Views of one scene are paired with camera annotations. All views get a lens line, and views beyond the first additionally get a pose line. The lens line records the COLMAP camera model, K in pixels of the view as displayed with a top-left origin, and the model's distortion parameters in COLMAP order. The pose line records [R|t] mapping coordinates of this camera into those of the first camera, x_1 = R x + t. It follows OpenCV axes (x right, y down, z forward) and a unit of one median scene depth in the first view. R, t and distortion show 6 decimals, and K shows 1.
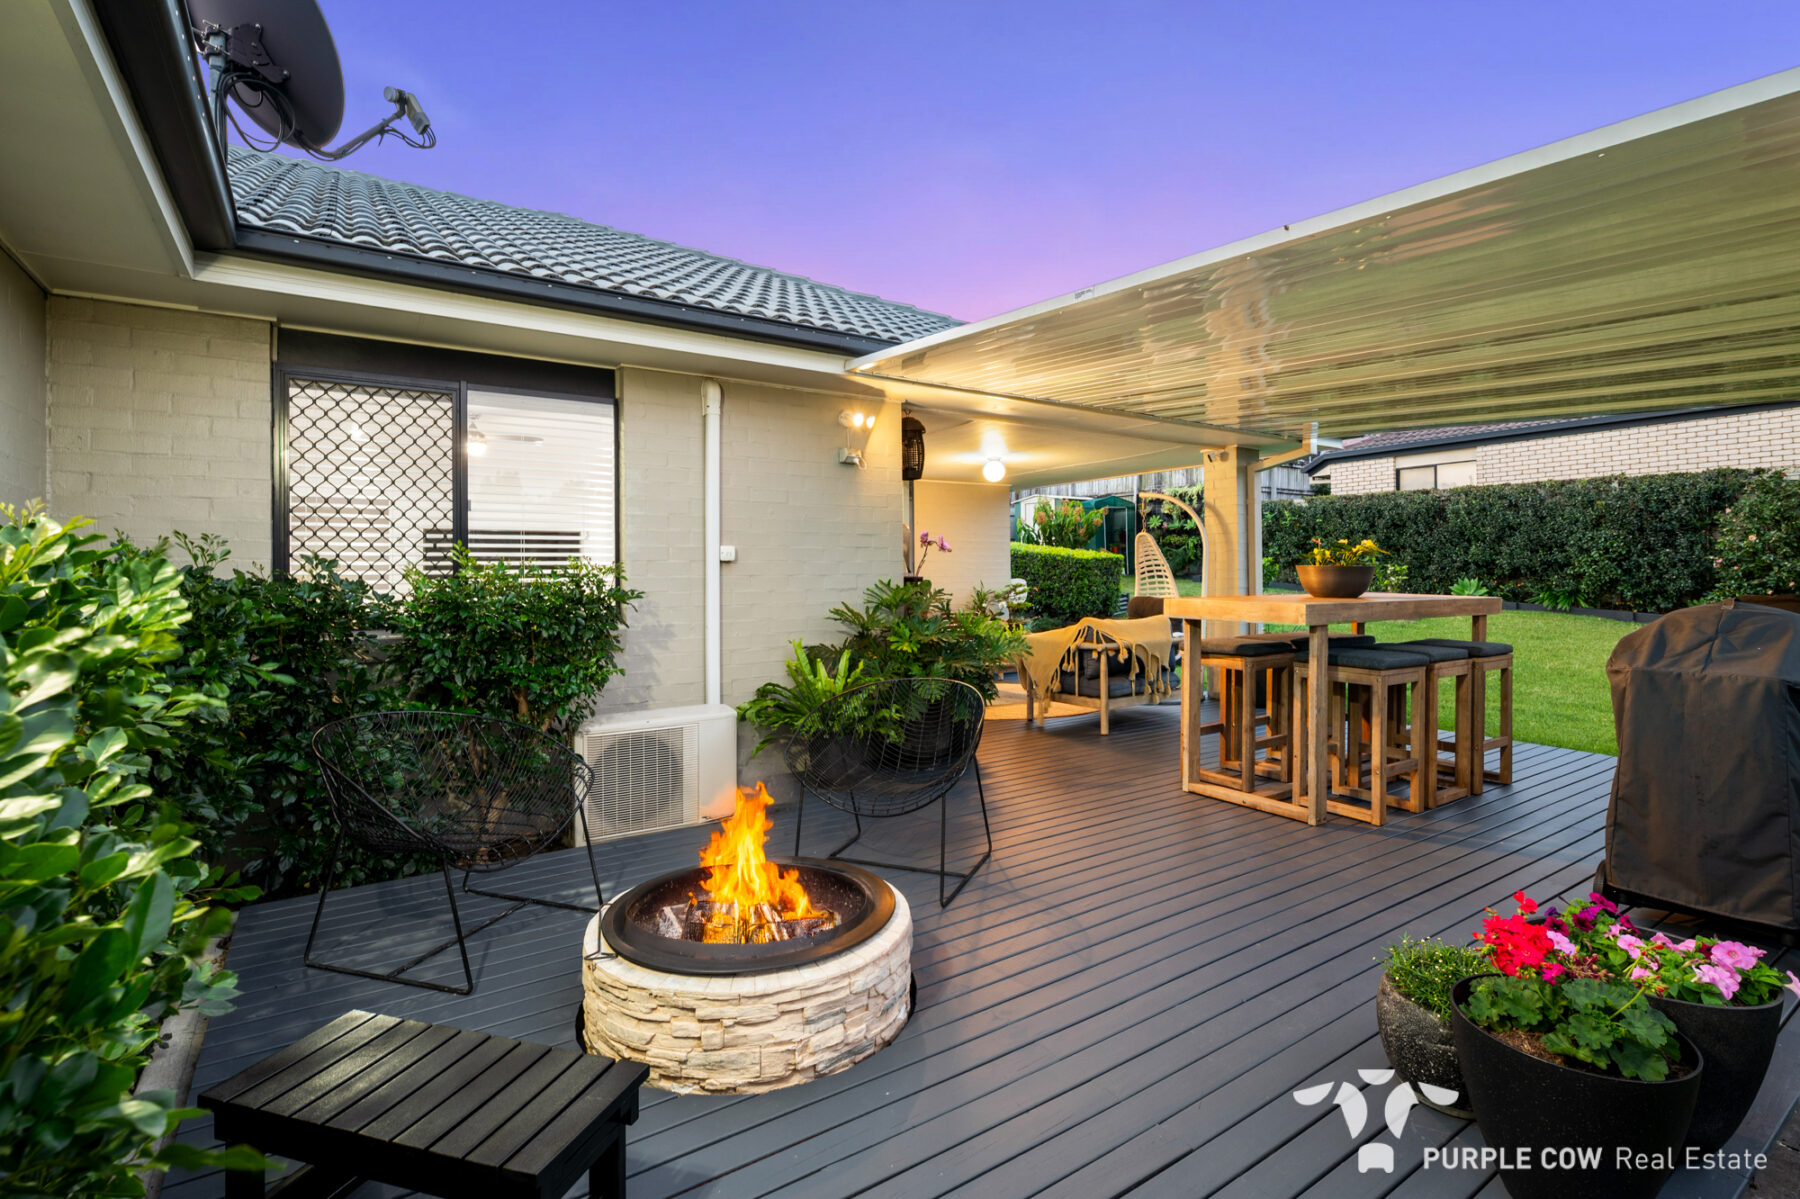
lens RADIAL K [[814.7, 0, 916.5], [0, 814.7, 587.4], [0, 0, 1]] dist [-0.001195, -0.000306]
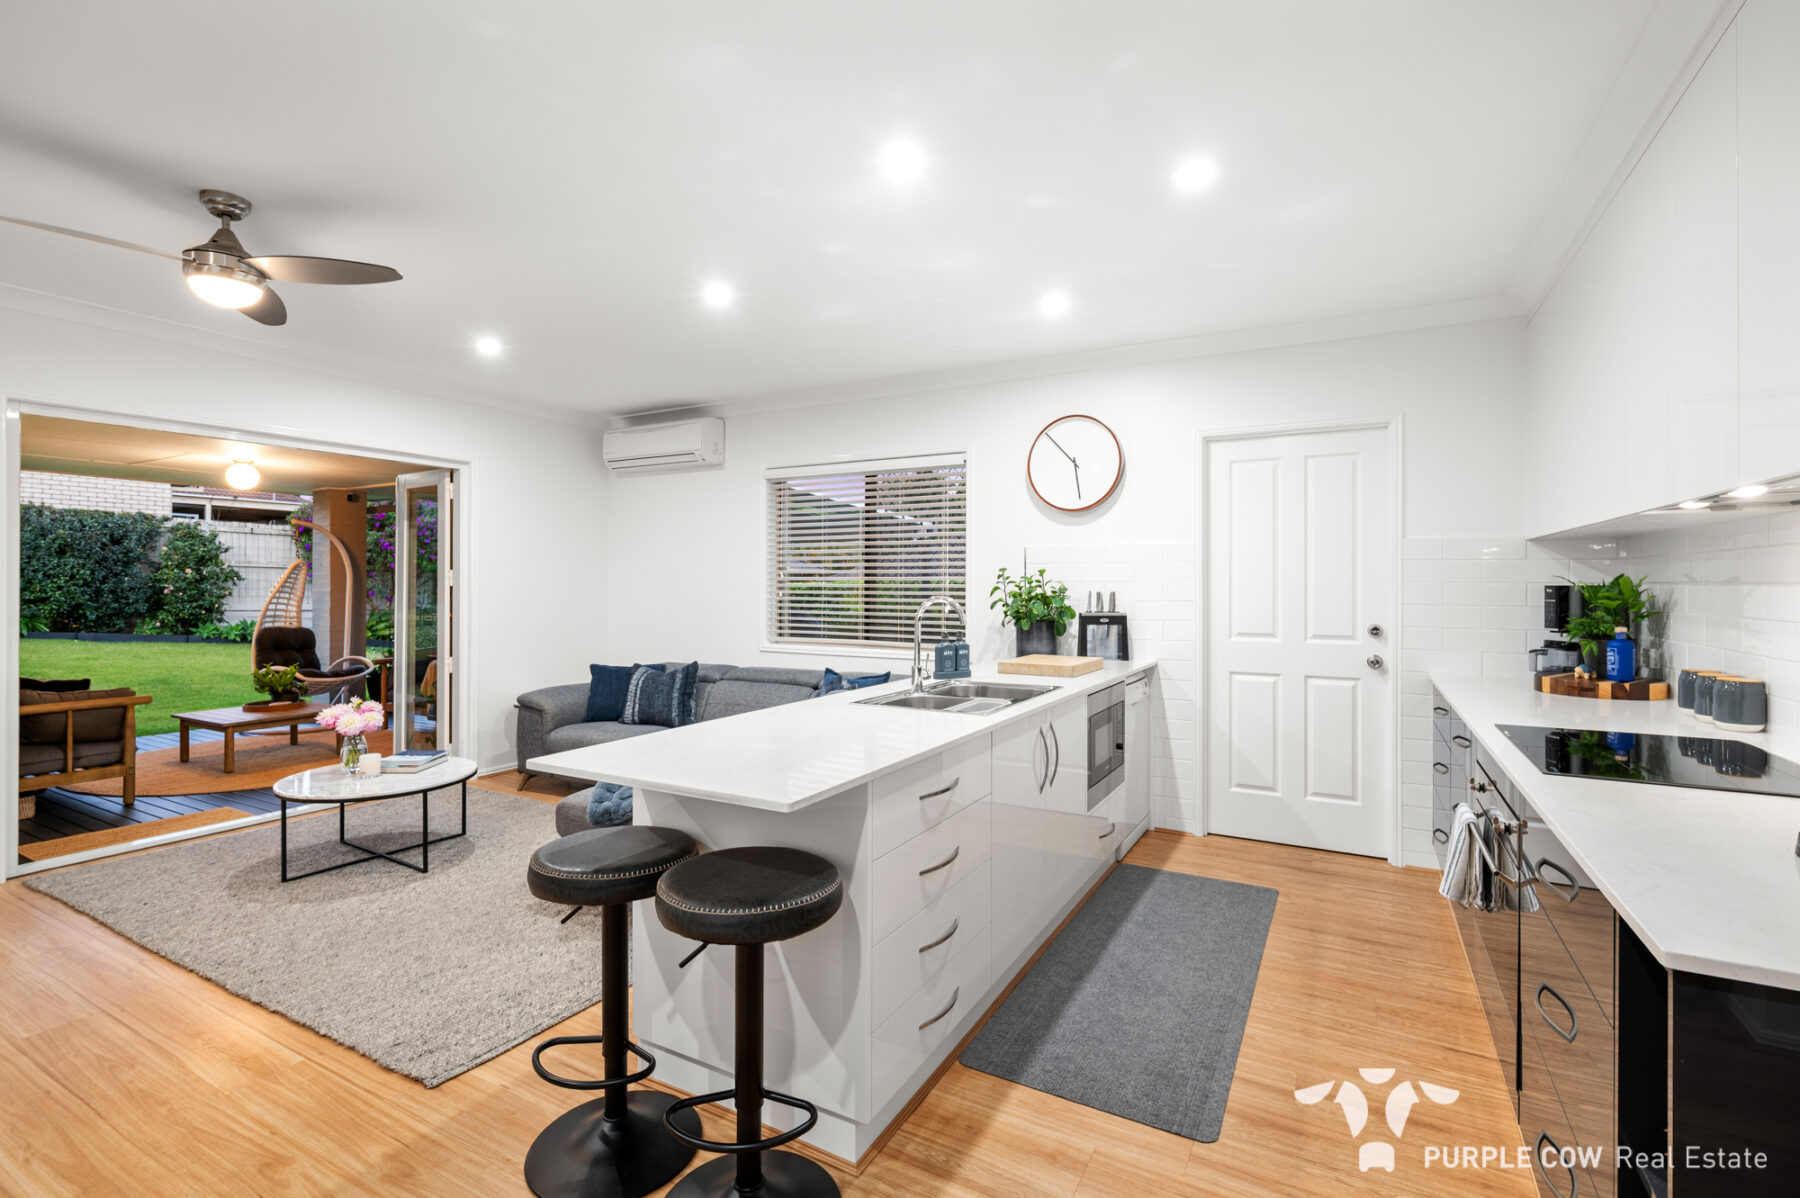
lens RADIAL K [[814.7, 0, 897.2], [0, 814.7, 582.2], [0, 0, 1]] dist [-0.001195, -0.000306]
pose [[-0.439689, 0.013415, 0.898050, -0.573969], [0.013644, 0.999873, -0.008256, -0.013990], [-0.898047, 0.008623, -0.439816, 0.469757]]
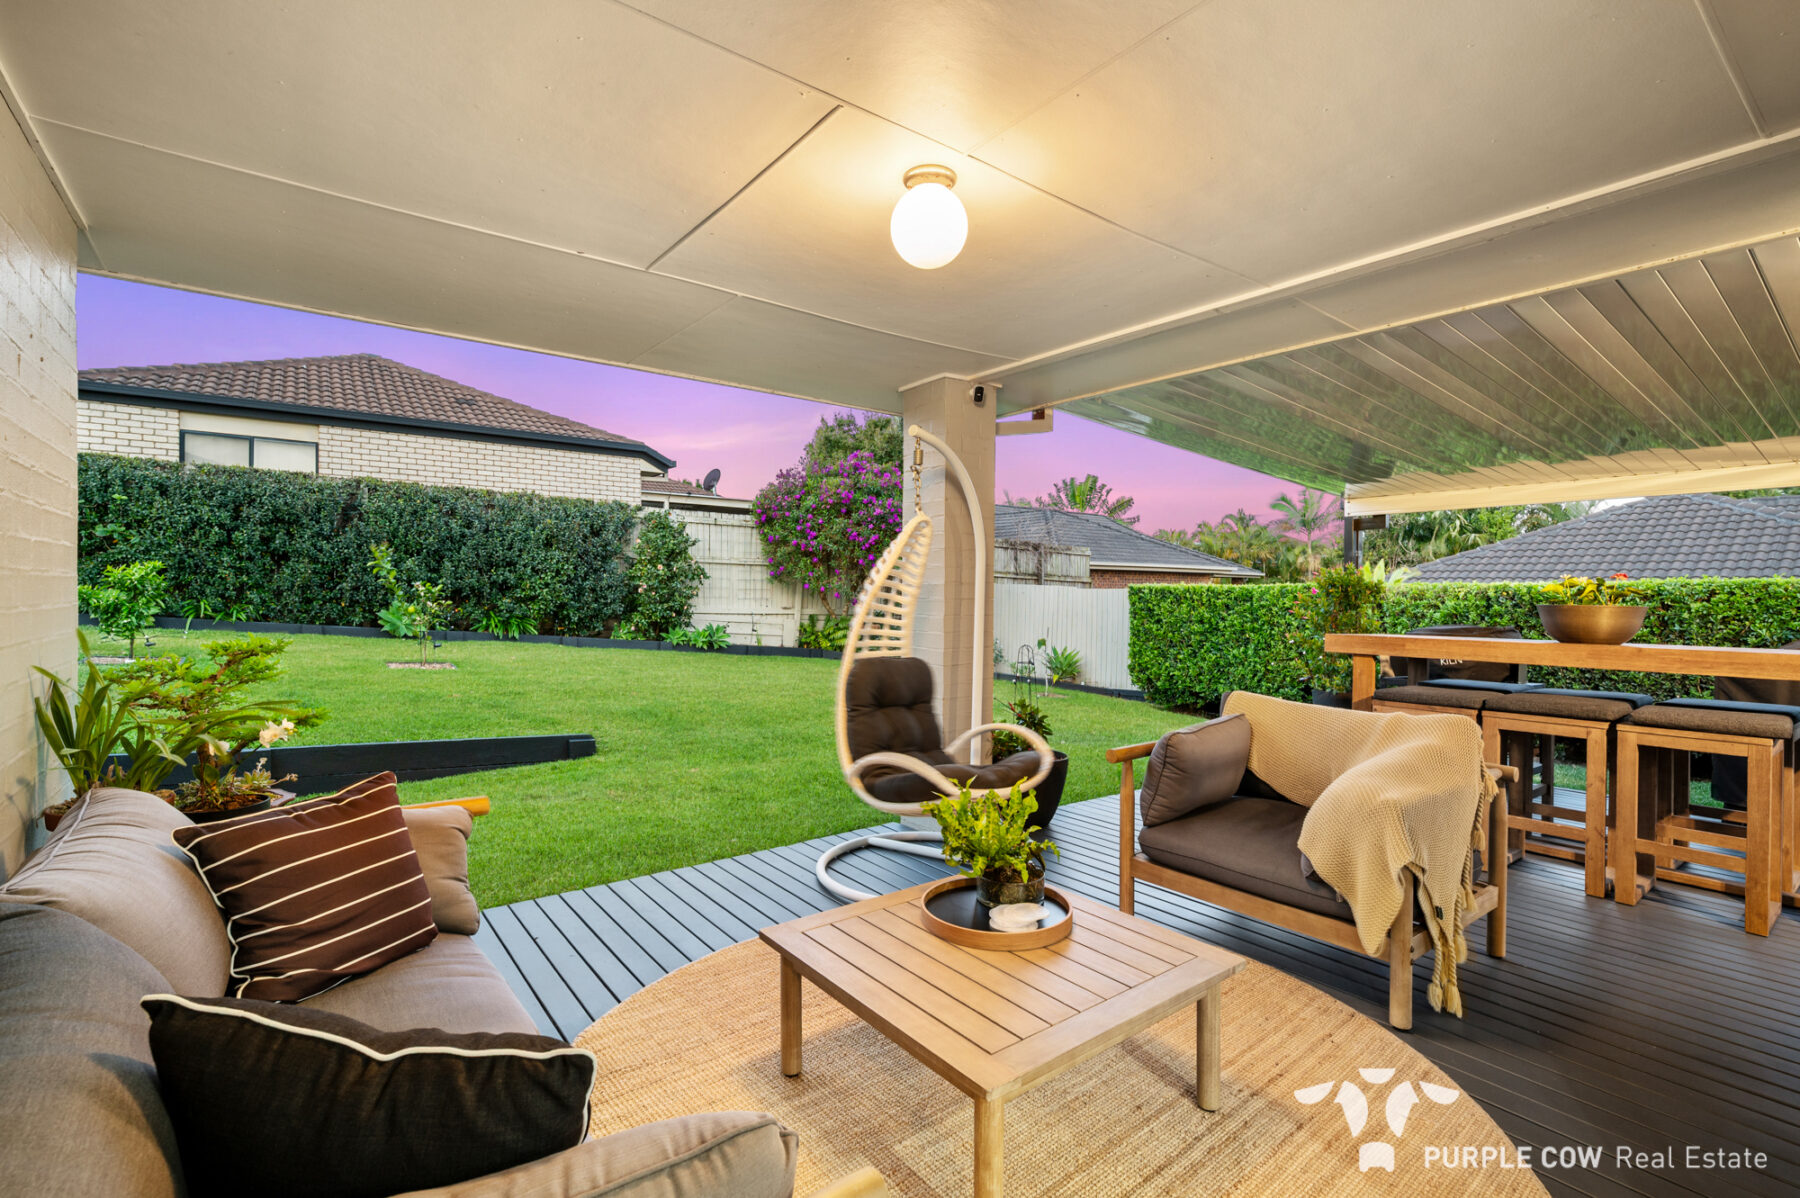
lens RADIAL K [[814.7, 0, 889.9], [0, 814.7, 595.7], [0, 0, 1]] dist [-0.001195, -0.000306]
pose [[-0.046038, 0.004688, 0.998929, -0.110323], [0.003539, 0.999983, -0.004529, -0.012403], [-0.998933, 0.003326, -0.046054, 0.627800]]
